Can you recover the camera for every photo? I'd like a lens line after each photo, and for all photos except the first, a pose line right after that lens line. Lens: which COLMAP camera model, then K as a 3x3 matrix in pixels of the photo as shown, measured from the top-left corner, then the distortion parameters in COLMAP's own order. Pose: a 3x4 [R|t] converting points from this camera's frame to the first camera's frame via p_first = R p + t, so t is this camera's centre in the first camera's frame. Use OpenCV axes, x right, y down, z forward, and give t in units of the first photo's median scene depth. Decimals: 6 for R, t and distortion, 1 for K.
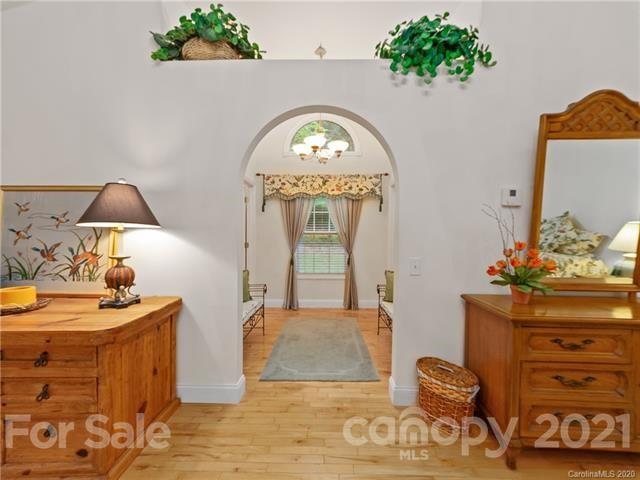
lens RADIAL K [[261.5, 0, 327.8], [0, 261.5, 242.4], [0, 0, 1]] dist [-0.000684, -0.000033]
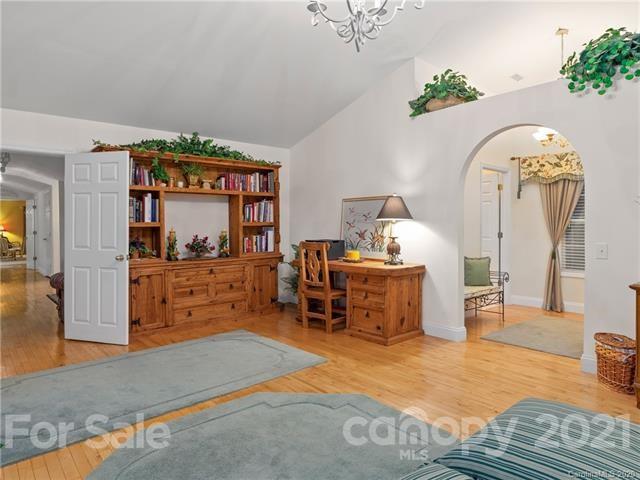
lens RADIAL K [[407.4, 0, 321.1], [0, 407.4, 222.2], [0, 0, 1]] dist [-0.003074, -0.003105]
pose [[0.662245, -0.013041, -0.749174, 0.852402], [-0.012949, 0.999500, -0.028844, 0.035853], [0.749176, 0.028803, 0.661745, -1.076092]]
